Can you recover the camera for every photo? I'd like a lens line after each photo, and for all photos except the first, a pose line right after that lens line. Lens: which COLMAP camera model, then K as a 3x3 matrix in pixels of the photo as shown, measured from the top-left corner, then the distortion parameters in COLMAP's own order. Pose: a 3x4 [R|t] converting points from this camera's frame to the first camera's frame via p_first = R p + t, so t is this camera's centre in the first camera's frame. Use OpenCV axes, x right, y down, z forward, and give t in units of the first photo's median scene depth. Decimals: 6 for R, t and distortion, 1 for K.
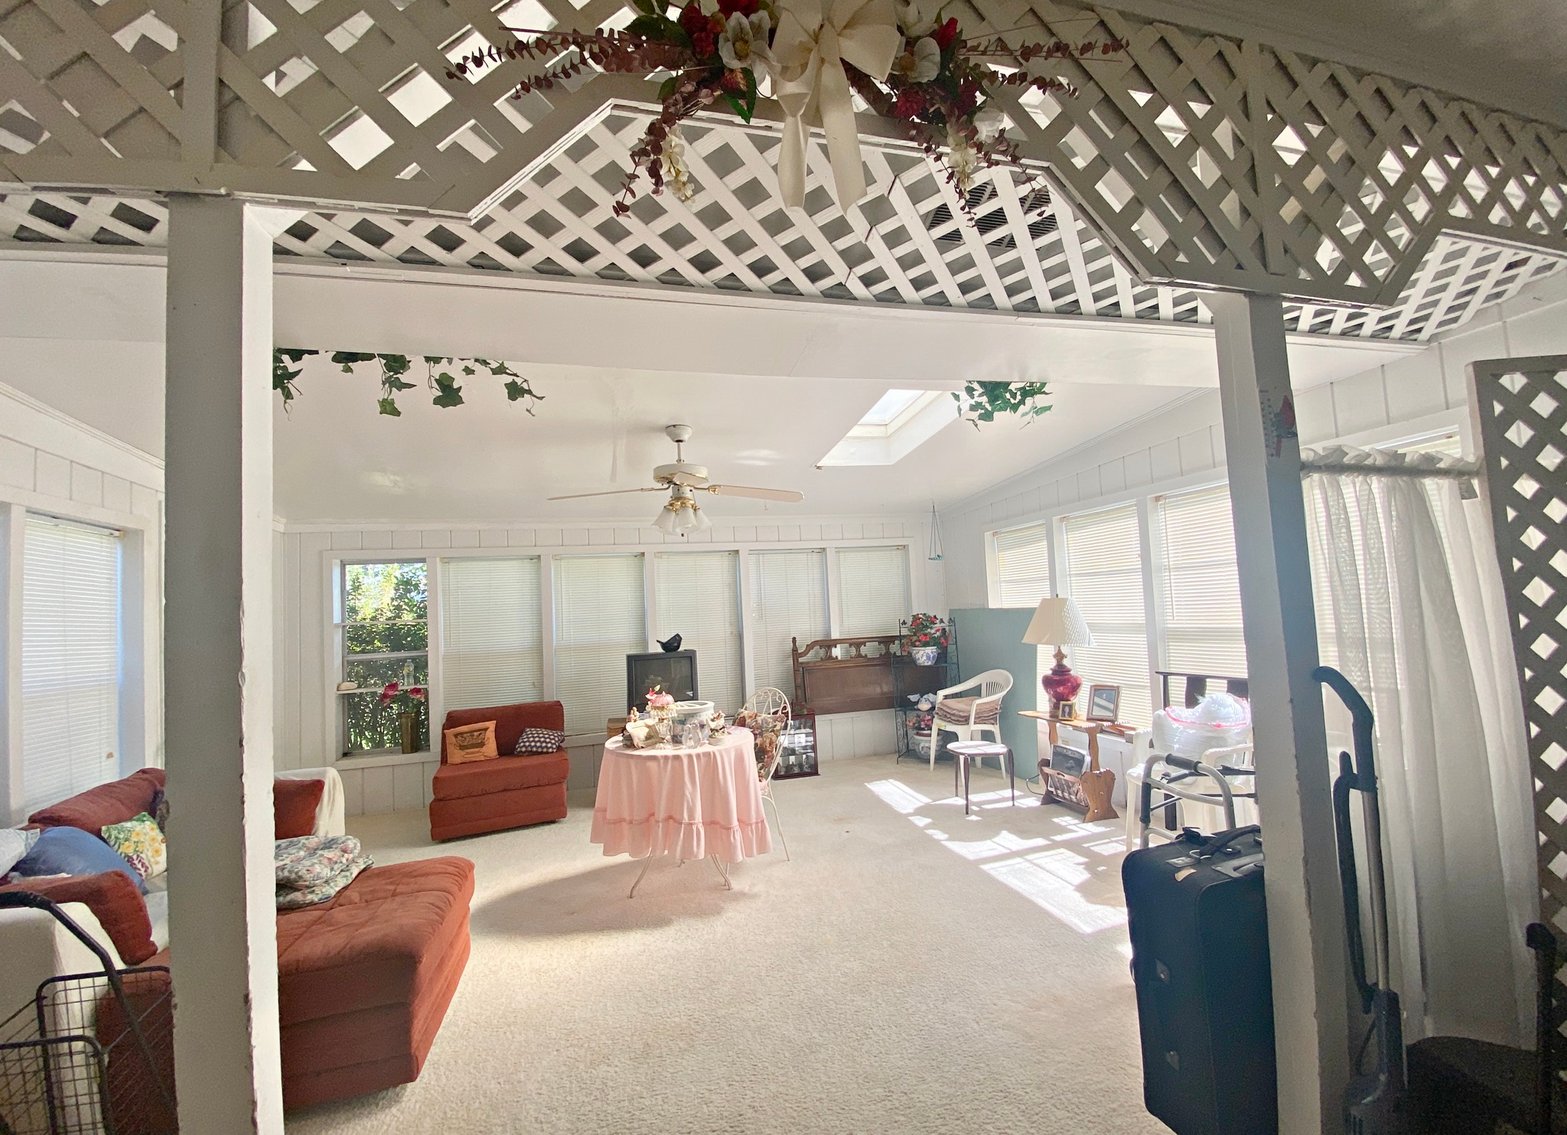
lens RADIAL K [[675.0, 0, 783.2], [0, 675.0, 566.6], [0, 0, 1]] dist [0.011356, -0.000096]
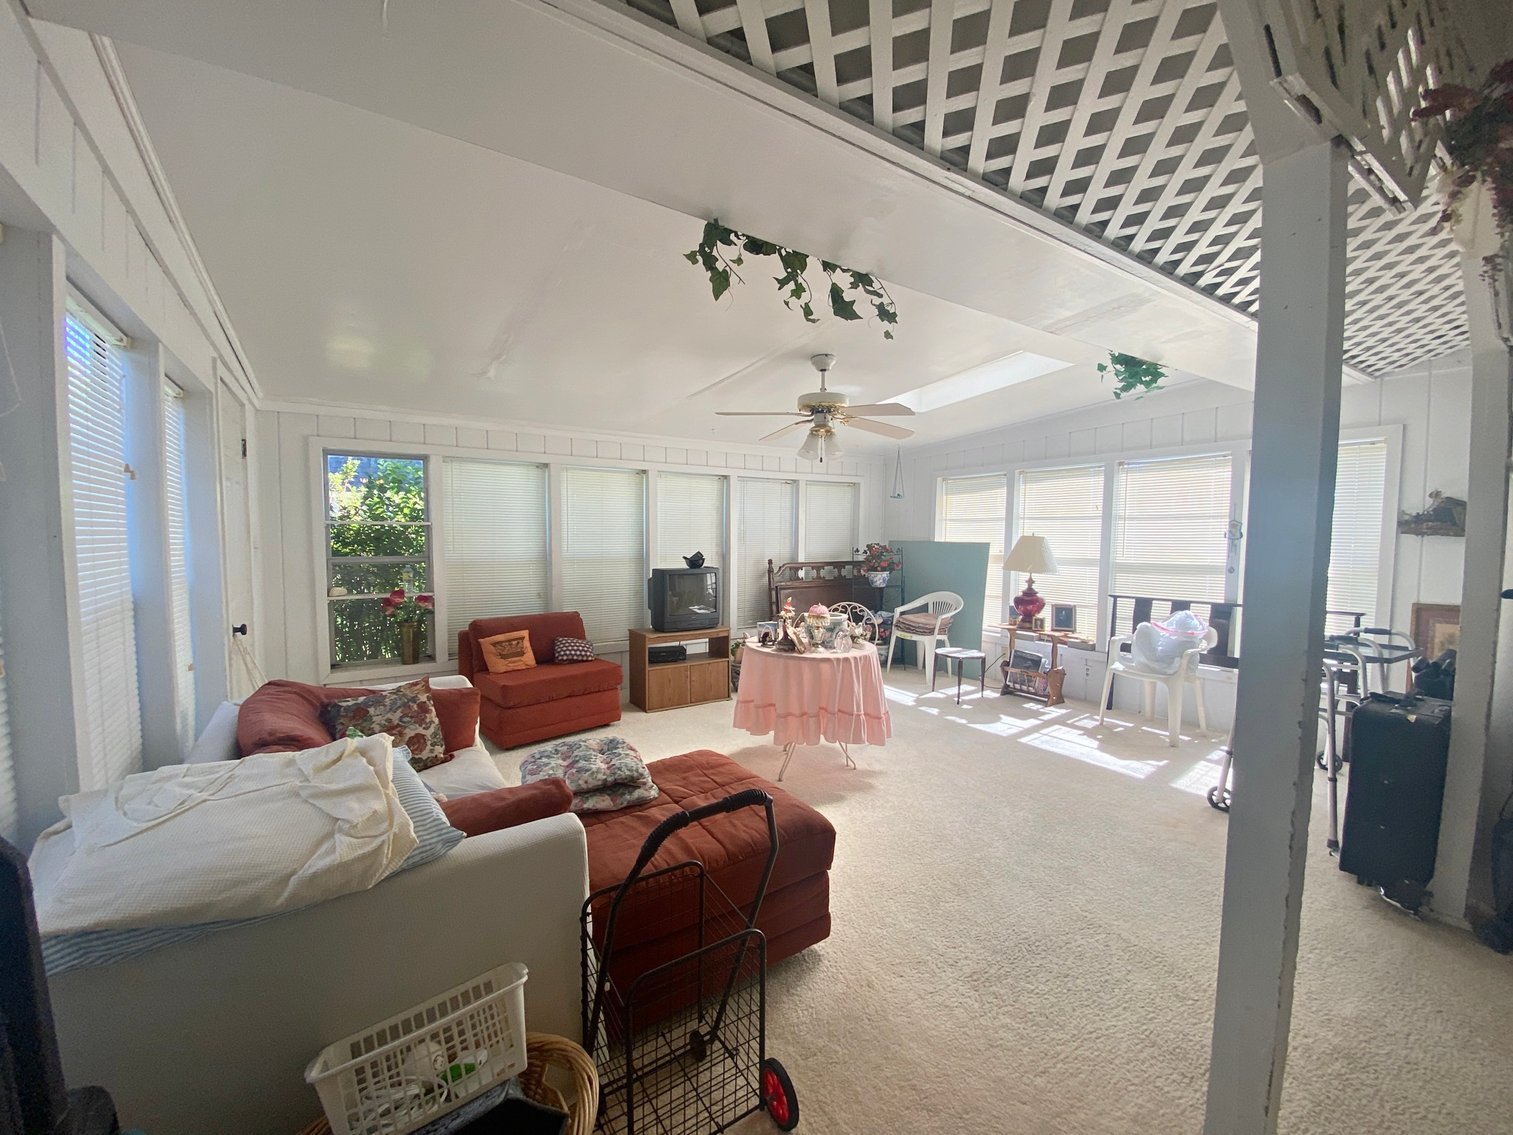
lens RADIAL K [[623.7, 0, 756.3], [0, 623.7, 573.9], [0, 0, 1]] dist [0.026959, -0.000244]
pose [[0.946938, 0.033275, 0.319690, -0.433883], [-0.072132, 0.991257, 0.110482, 0.023128], [-0.313219, -0.127680, 0.941059, 0.051094]]
